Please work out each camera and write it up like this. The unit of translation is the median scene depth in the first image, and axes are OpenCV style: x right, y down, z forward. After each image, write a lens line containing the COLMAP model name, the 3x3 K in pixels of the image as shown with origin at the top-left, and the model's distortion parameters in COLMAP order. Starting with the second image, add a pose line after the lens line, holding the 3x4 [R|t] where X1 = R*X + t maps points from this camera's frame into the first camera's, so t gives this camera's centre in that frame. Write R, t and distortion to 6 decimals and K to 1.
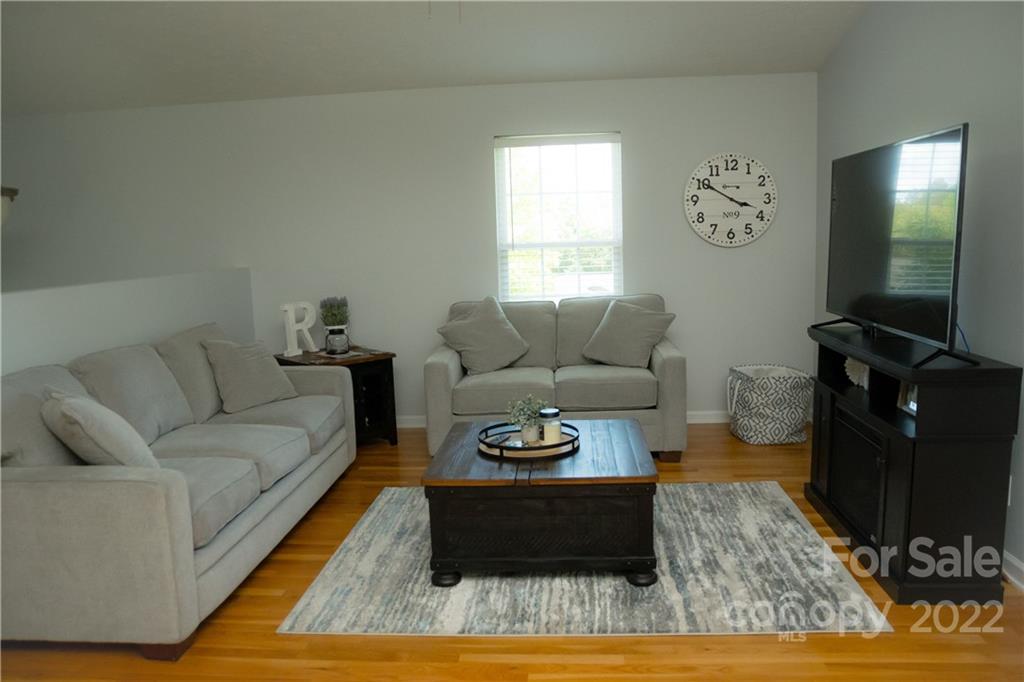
lens RADIAL K [[756.8, 0, 513.7], [0, 756.8, 353.9], [0, 0, 1]] dist [-0.136826, 0.140849]
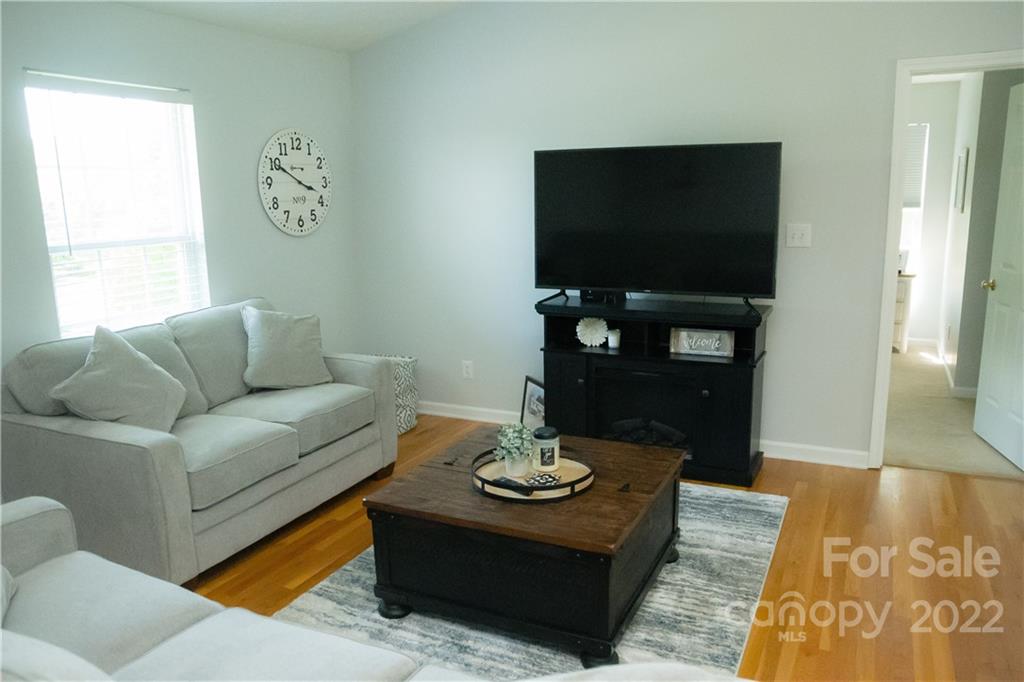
lens RADIAL K [[756.8, 0, 513.7], [0, 756.8, 353.9], [0, 0, 1]] dist [-0.136826, 0.140849]
pose [[0.385220, -0.170562, 0.906926, -0.453383], [0.154282, 0.980843, 0.118931, -0.072427], [-0.909837, 0.094107, 0.404155, 0.424455]]
